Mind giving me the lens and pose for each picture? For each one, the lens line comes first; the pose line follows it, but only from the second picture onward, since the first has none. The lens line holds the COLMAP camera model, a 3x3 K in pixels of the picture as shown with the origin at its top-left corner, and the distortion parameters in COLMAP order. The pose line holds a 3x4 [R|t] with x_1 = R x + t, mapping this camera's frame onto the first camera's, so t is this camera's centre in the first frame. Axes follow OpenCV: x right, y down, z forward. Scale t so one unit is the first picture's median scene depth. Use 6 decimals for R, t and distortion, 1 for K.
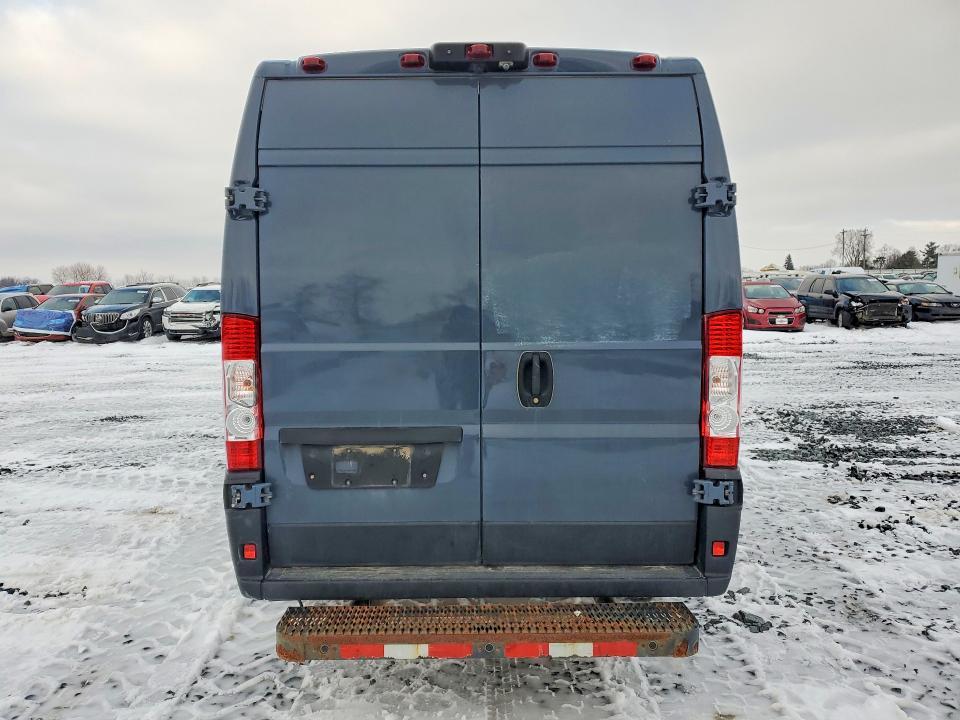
lens RADIAL K [[741.3, 0, 480.0], [0, 741.3, 360.0], [0, 0, 1]] dist [0.020791, 0.003463]
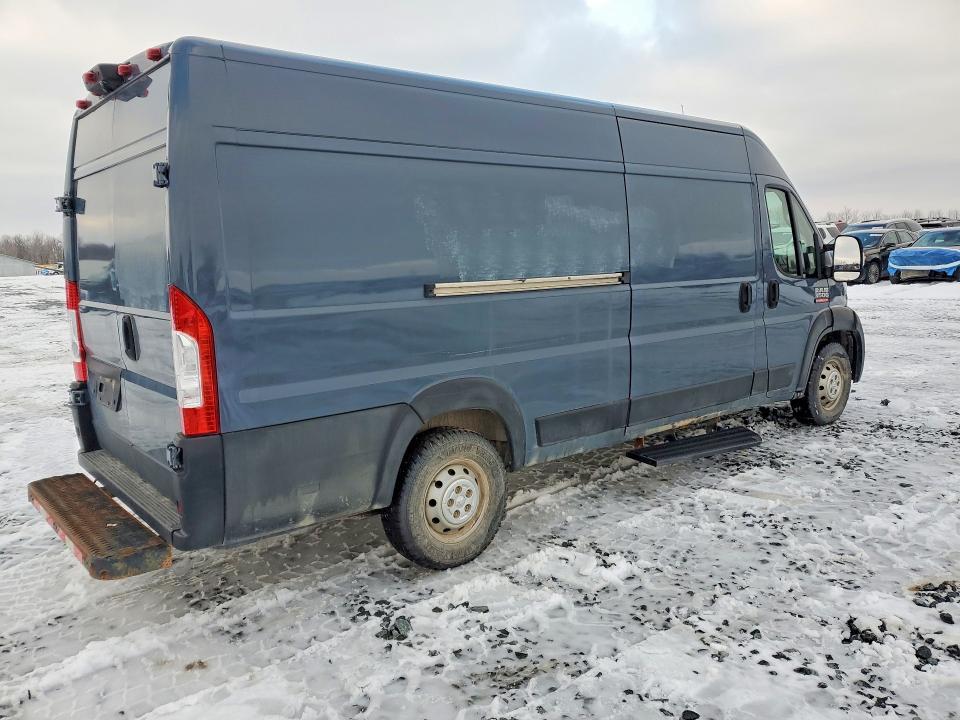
lens RADIAL K [[741.3, 0, 480.0], [0, 741.3, 360.0], [0, 0, 1]] dist [0.020791, 0.003463]
pose [[0.634897, 0.101539, -0.765896, 1.410372], [-0.045835, 0.994530, 0.093855, -0.076218], [0.771236, -0.024483, 0.636078, 0.671906]]
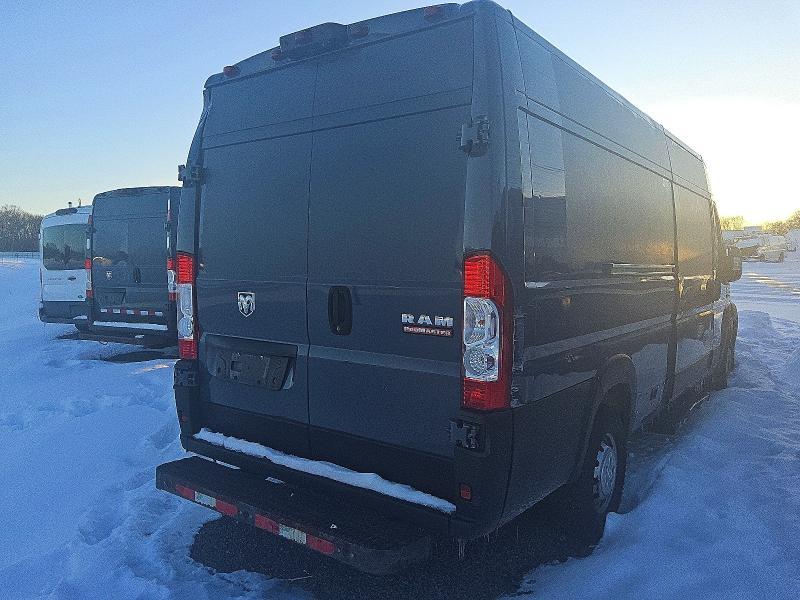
lens RADIAL K [[617.7, 0, 400.0], [0, 617.7, 300.0], [0, 0, 1]] dist [0.020791, 0.003463]
pose [[0.800753, 0.054994, -0.596465, 0.767687], [-0.063598, 0.997954, 0.006631, -0.003242], [0.595609, 0.032625, 0.802612, 0.296826]]
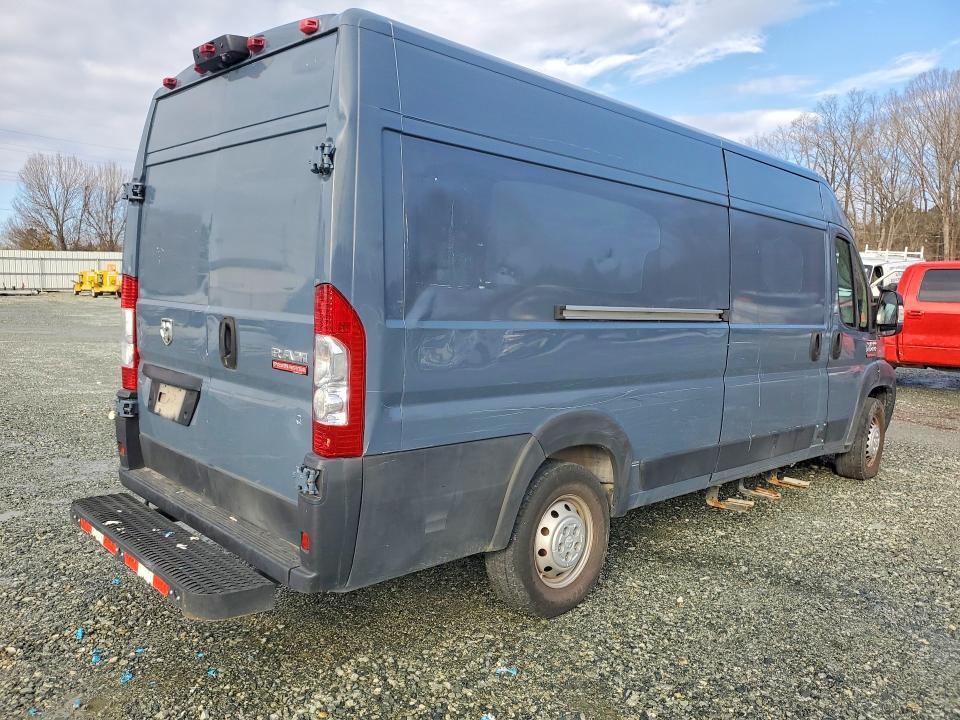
lens RADIAL K [[741.3, 0, 480.0], [0, 741.3, 360.0], [0, 0, 1]] dist [0.020791, 0.003463]
pose [[0.689692, 0.104852, -0.716471, 1.138029], [-0.112308, 0.992977, 0.037207, -0.028054], [0.715341, 0.054804, 0.696623, 0.524309]]
